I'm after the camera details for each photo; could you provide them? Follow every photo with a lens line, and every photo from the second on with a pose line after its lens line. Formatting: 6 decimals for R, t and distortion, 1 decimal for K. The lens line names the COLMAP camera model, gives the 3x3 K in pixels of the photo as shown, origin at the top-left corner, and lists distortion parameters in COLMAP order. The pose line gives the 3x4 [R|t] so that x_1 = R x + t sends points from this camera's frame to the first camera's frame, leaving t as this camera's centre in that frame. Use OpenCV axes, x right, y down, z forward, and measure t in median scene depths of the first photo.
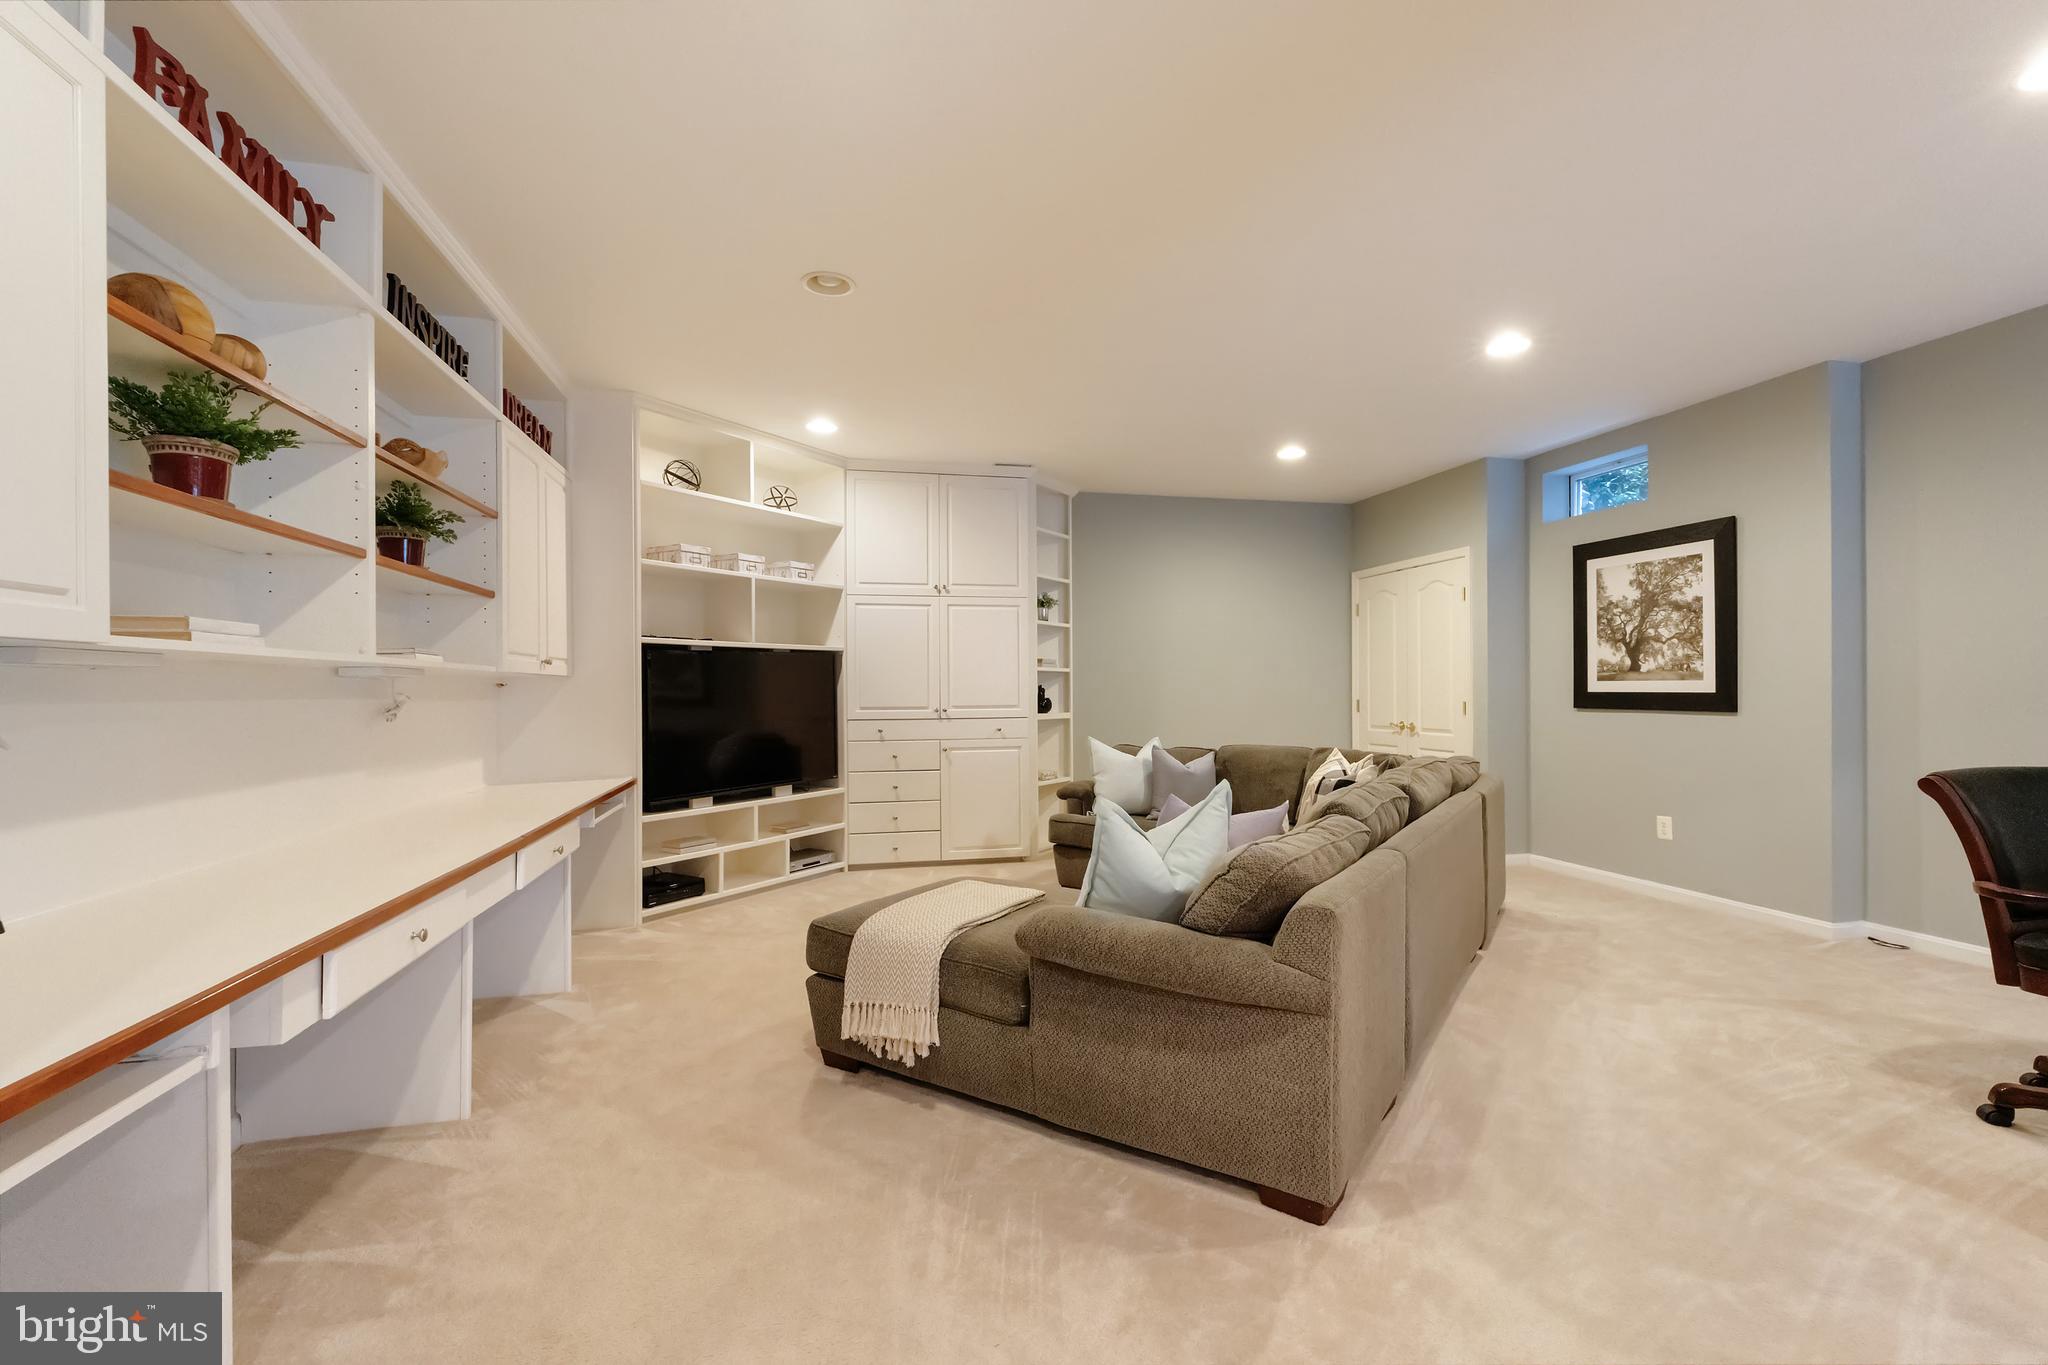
lens RADIAL K [[907.6, 0, 1024.0], [0, 907.6, 682.5], [0, 0, 1]] dist [0.001032, 0.000056]
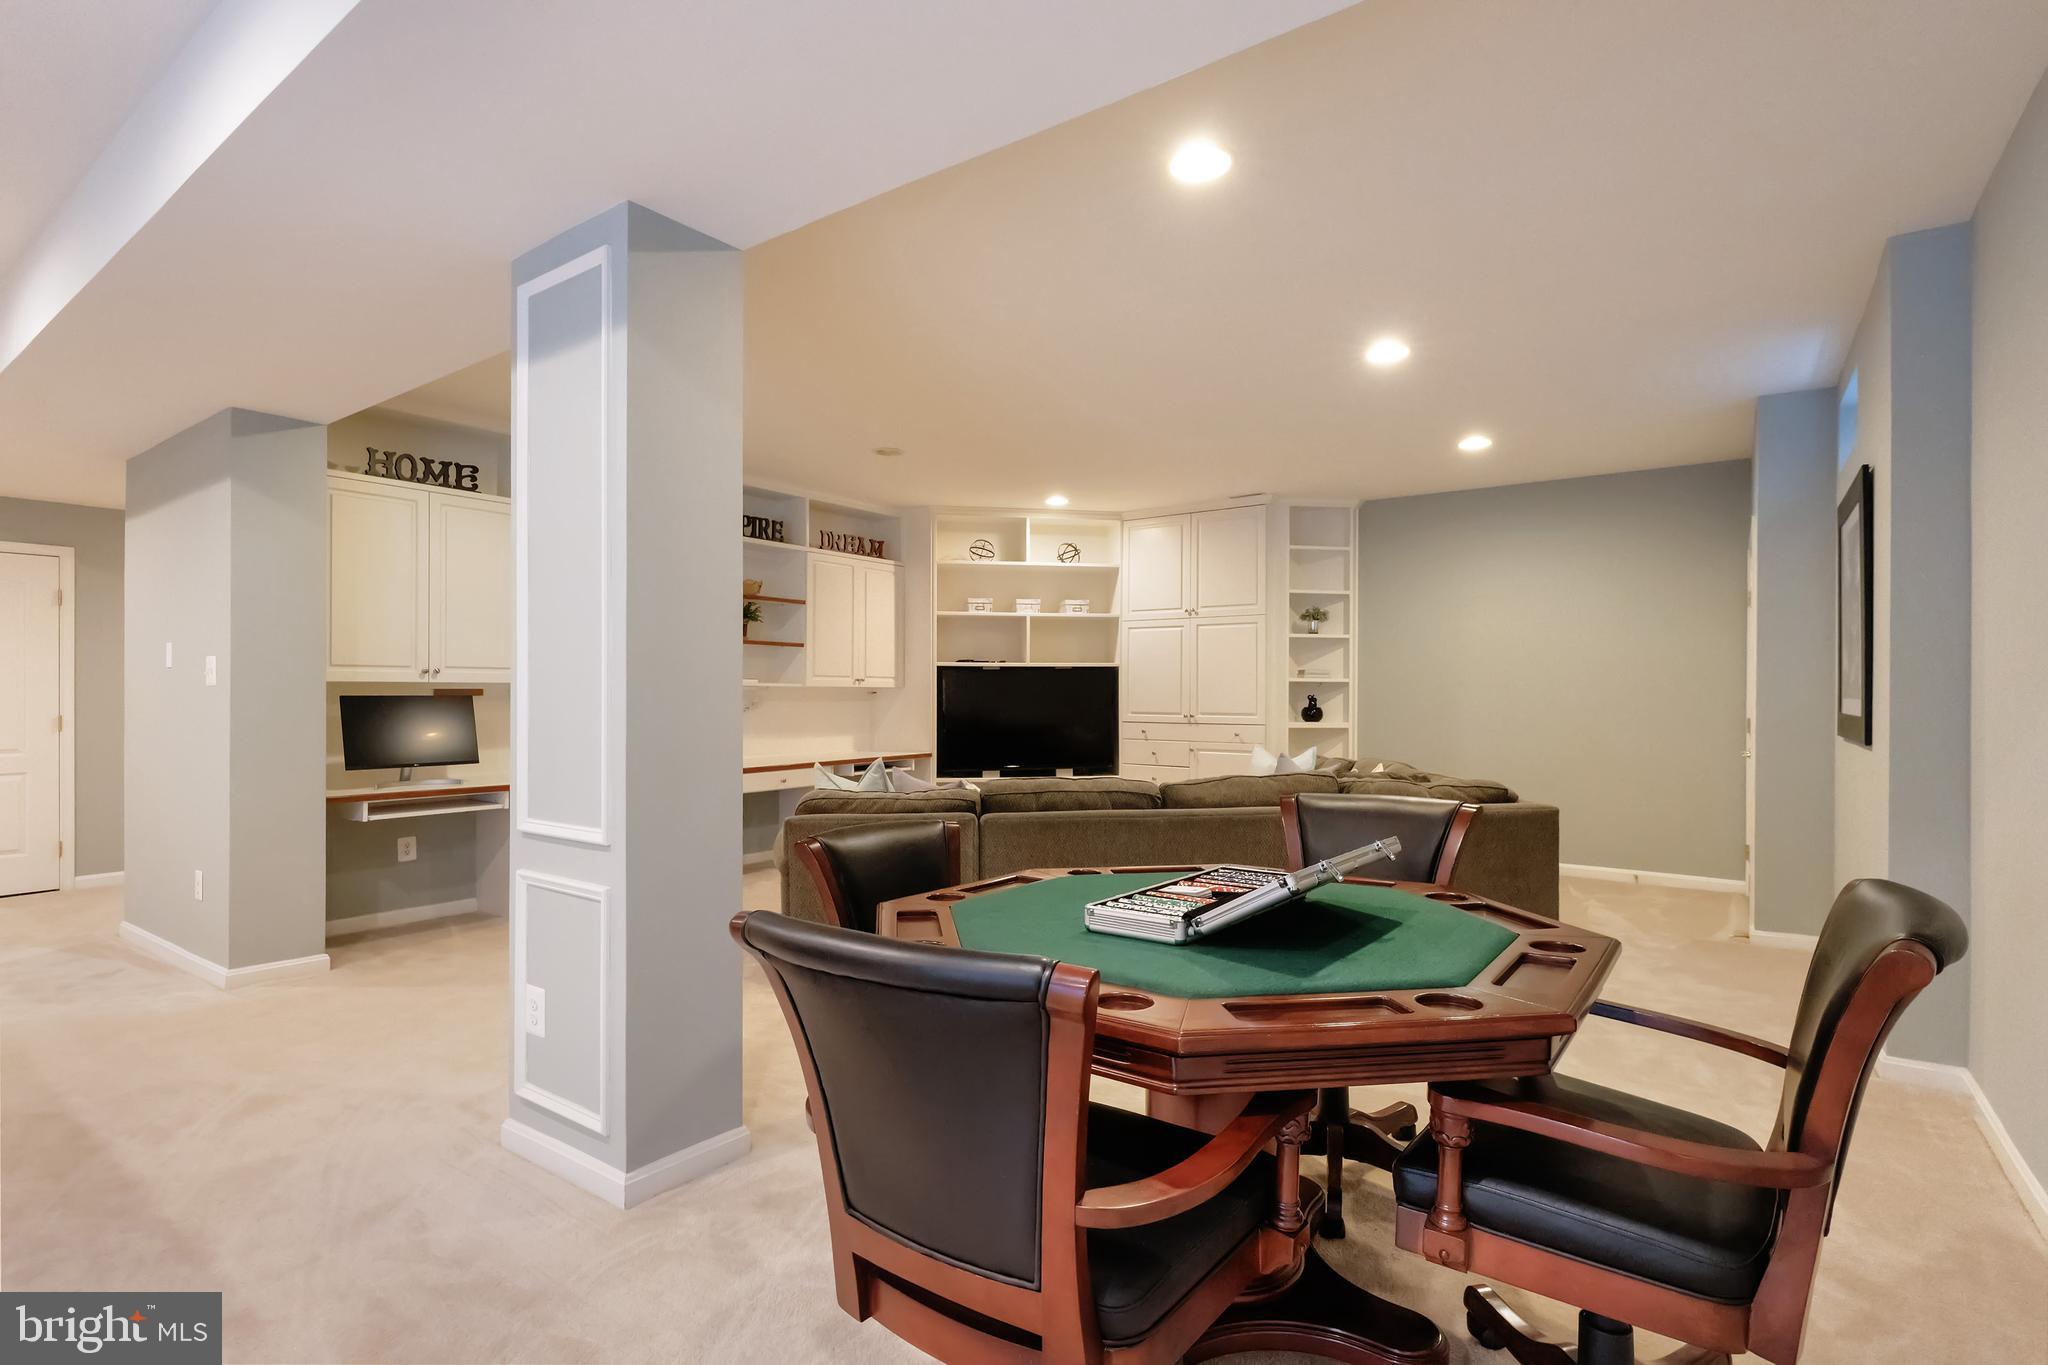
lens RADIAL K [[976.5, 0, 1024.0], [0, 976.5, 682.5], [0, 0, 1]] dist [-0.001529, -0.000004]
pose [[0.653570, 0.000158, -0.756866, 0.737807], [-0.001151, 0.999999, -0.000785, -0.011680], [0.756865, 0.001384, 0.653570, 0.018905]]
